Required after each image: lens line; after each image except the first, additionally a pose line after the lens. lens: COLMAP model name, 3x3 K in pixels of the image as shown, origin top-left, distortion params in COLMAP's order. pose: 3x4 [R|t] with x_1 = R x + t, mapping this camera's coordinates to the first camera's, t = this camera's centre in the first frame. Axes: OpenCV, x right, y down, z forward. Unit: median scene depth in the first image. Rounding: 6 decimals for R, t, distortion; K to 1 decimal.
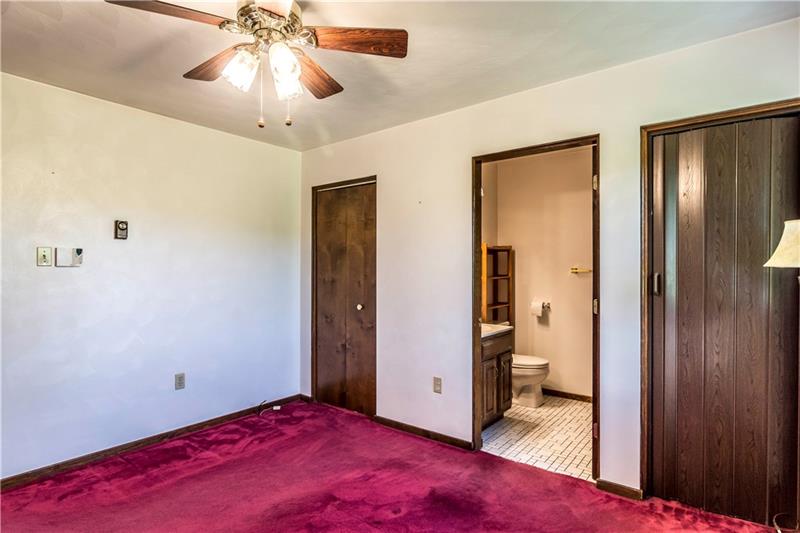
lens RADIAL K [[427.6, 0, 398.7], [0, 427.6, 269.1], [0, 0, 1]] dist [-0.006445, 0.002964]
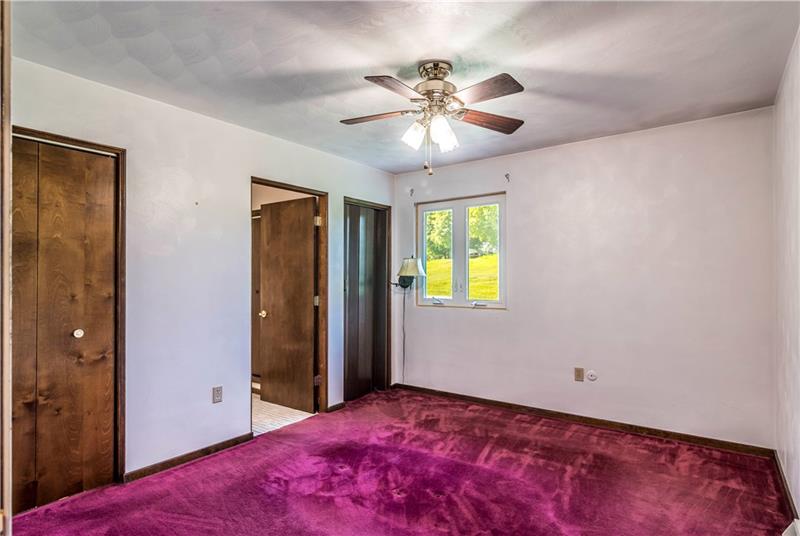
lens RADIAL K [[427.6, 0, 399.6], [0, 427.6, 267.9], [0, 0, 1]] dist [-0.006445, 0.002964]
pose [[-0.031712, 0.024955, 0.999185, -0.994942], [0.001675, 0.999688, -0.024915, 0.005420], [-0.999496, 0.000883, -0.031744, 0.667329]]
